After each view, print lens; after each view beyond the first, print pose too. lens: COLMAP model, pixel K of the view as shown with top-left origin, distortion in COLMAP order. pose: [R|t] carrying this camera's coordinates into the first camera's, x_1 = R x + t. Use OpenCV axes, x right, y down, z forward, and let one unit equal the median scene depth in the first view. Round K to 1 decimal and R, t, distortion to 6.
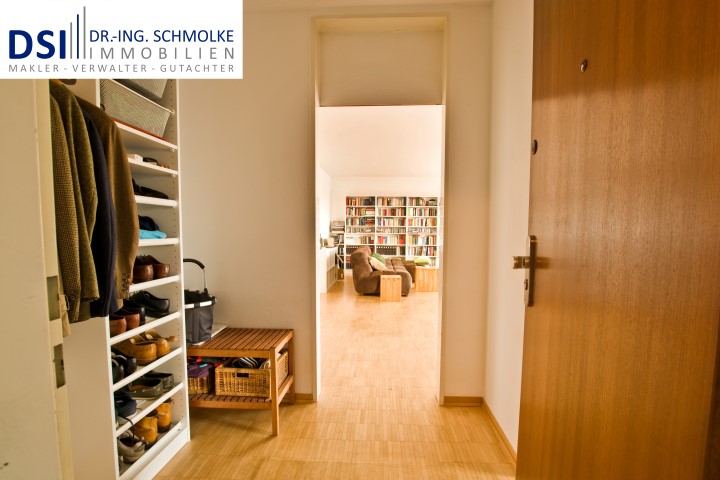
lens RADIAL K [[309.0, 0, 367.2], [0, 309.0, 246.5], [0, 0, 1]] dist [-0.000673, 0.000004]
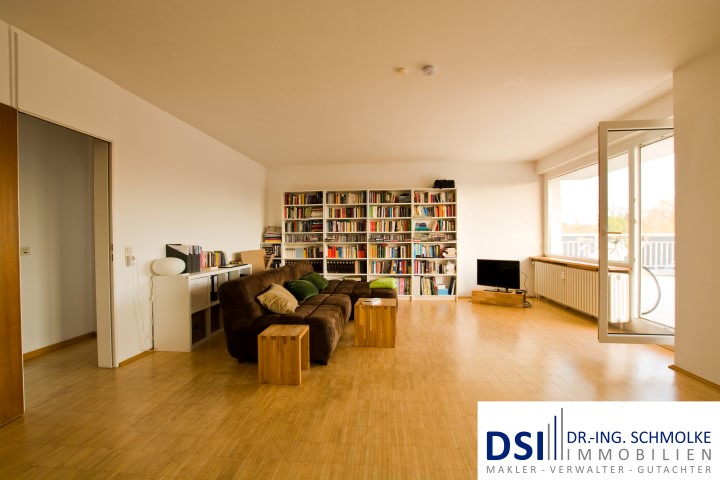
lens RADIAL K [[309.0, 0, 353.1], [0, 309.0, 237.6], [0, 0, 1]] dist [-0.000673, 0.000004]
pose [[0.998577, -0.015232, -0.051100, 0.128548], [0.012447, 0.998443, -0.054384, -0.014905], [0.051848, 0.053670, 0.997212, 0.295721]]
